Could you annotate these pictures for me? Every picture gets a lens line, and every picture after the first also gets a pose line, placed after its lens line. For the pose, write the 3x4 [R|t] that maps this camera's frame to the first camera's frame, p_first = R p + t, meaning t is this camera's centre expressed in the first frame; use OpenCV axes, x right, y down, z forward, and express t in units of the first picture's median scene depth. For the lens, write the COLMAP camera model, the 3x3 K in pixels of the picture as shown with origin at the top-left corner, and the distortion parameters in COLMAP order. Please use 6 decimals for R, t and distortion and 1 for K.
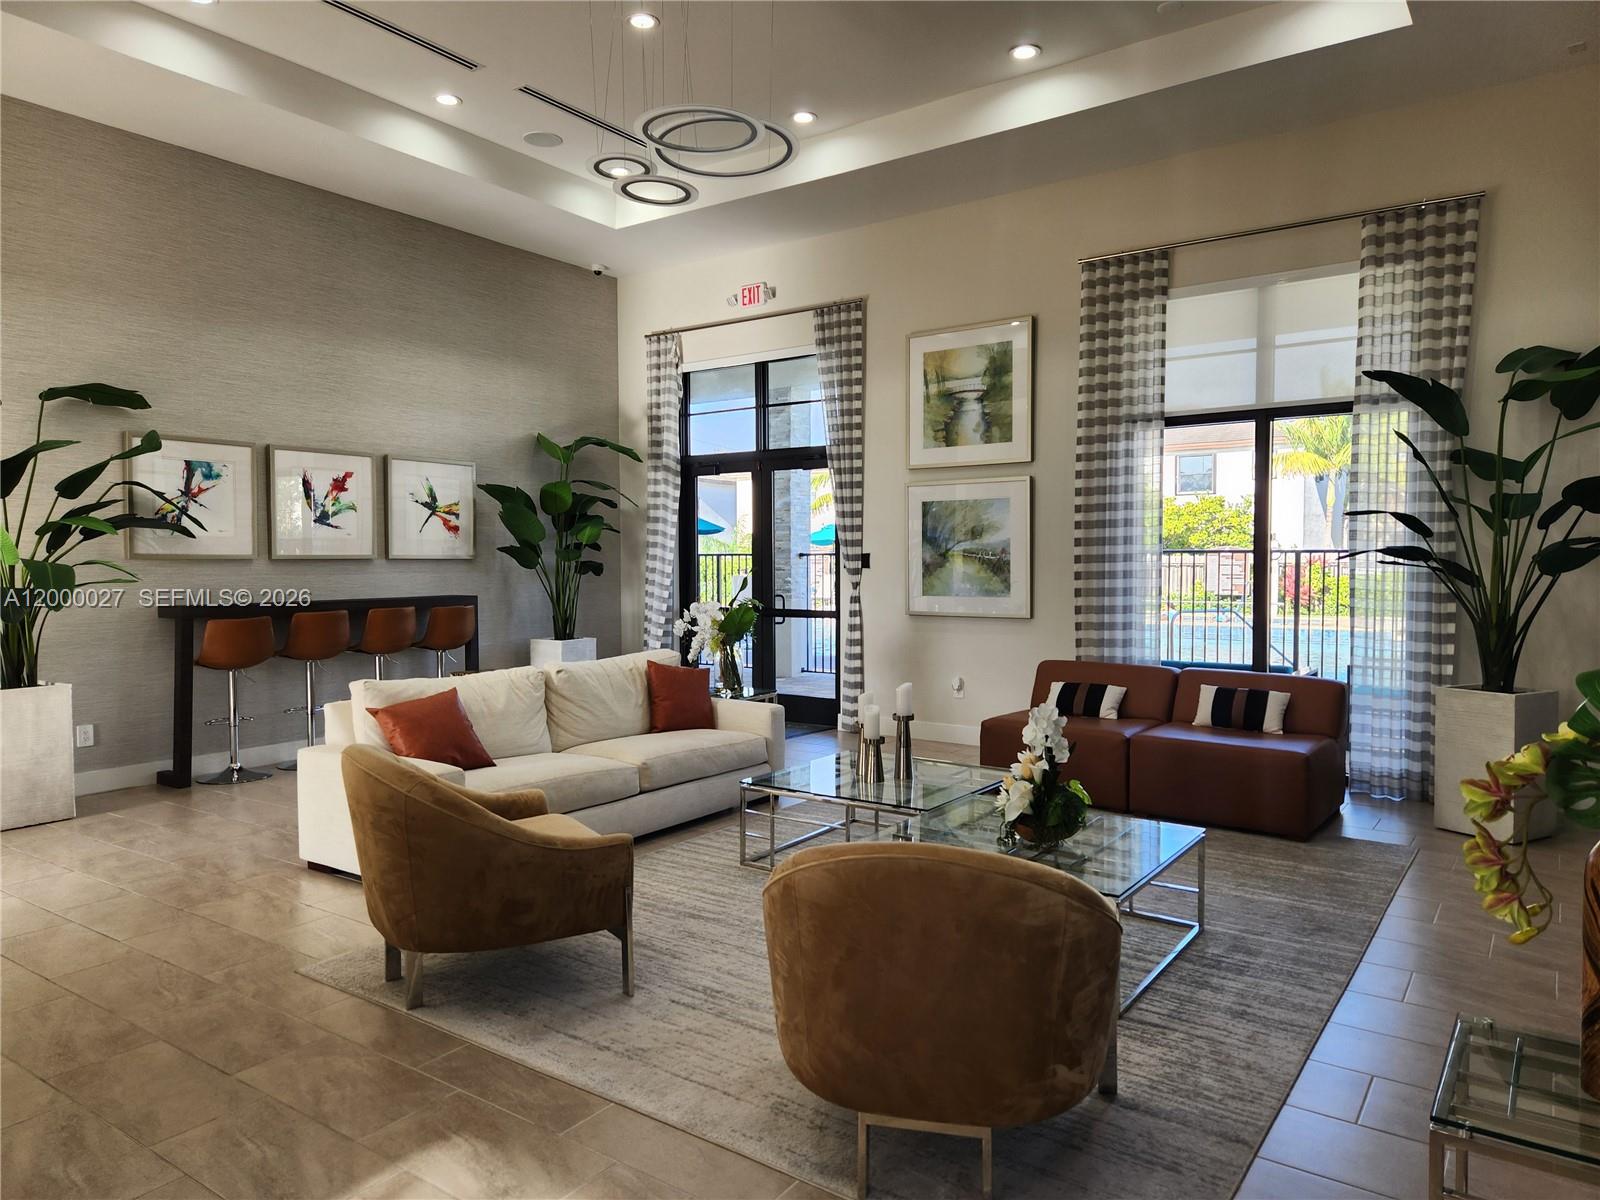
lens RADIAL K [[1071.3, 0, 794.2], [0, 1071.3, 598.7], [0, 0, 1]] dist [0.076064, -0.056957]
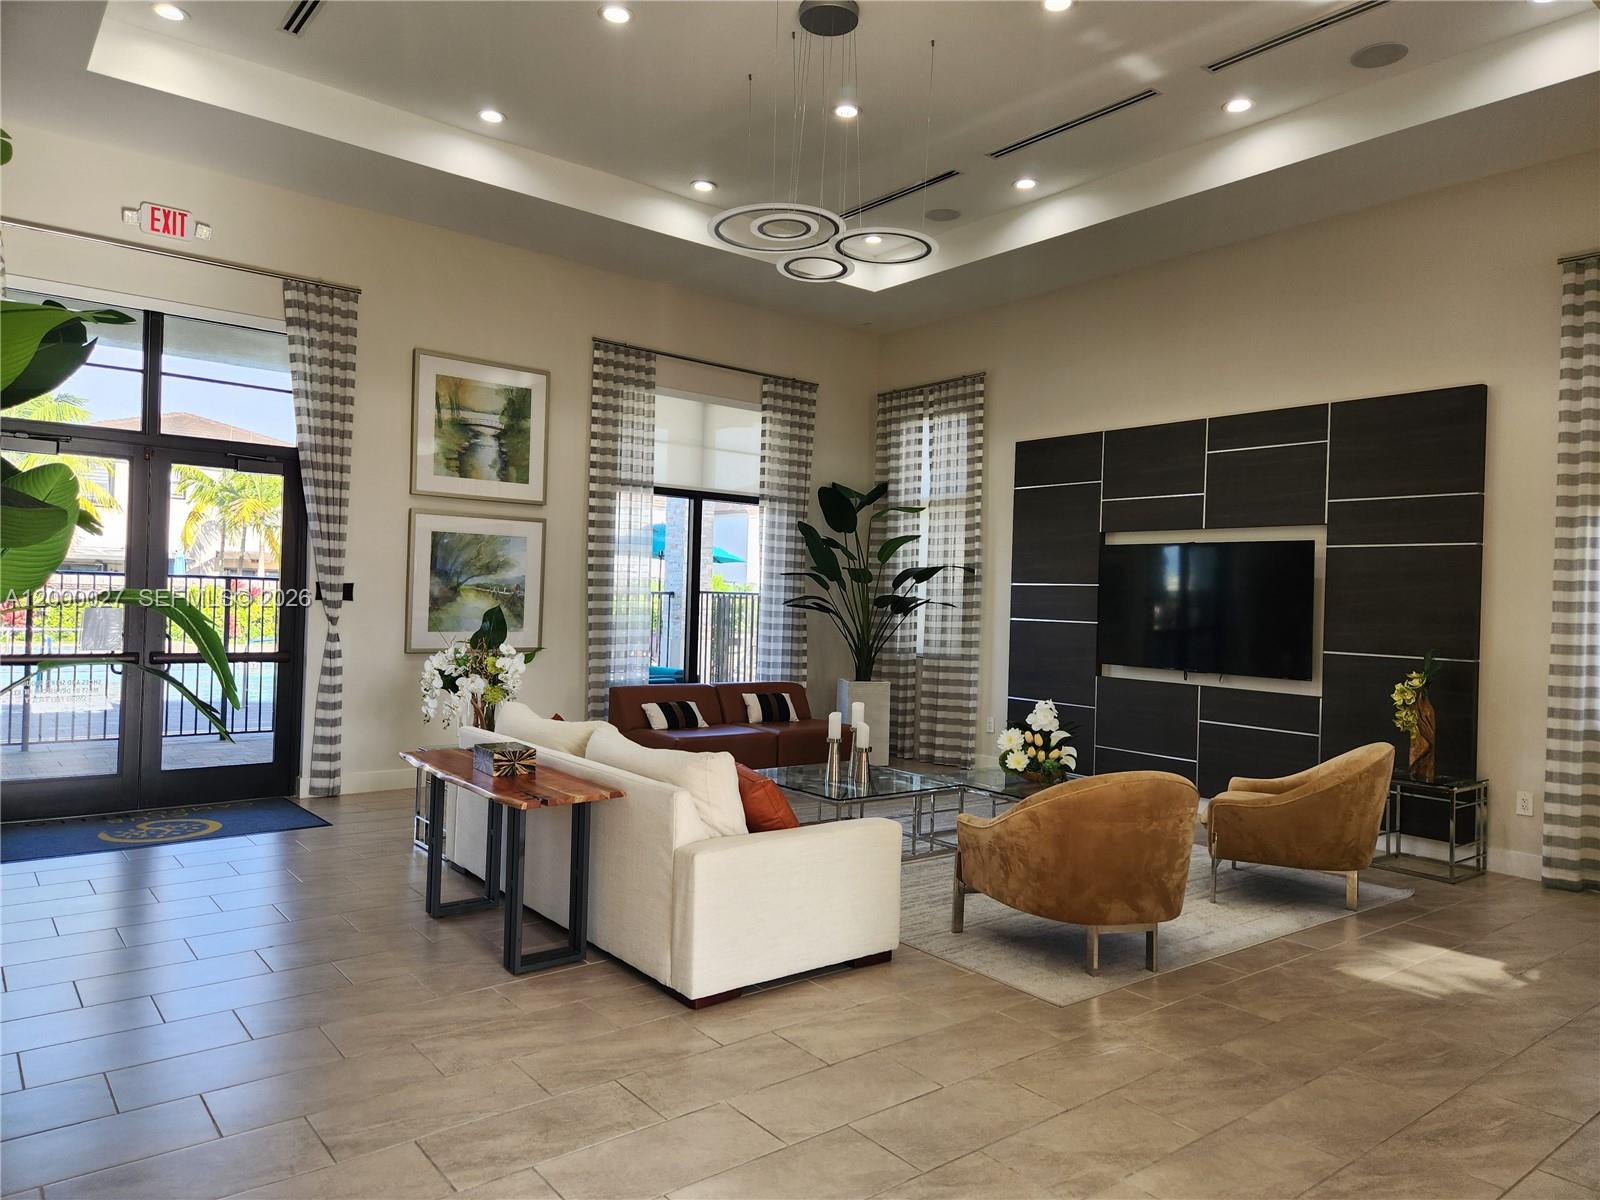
lens RADIAL K [[1071.3, 0, 795.0], [0, 1071.3, 602.2], [0, 0, 1]] dist [0.076064, -0.056957]
pose [[0.266413, 0.007834, 0.963827, -0.725799], [0.004211, 0.999948, -0.009291, -0.018683], [-0.963850, 0.006534, 0.266366, 0.456028]]
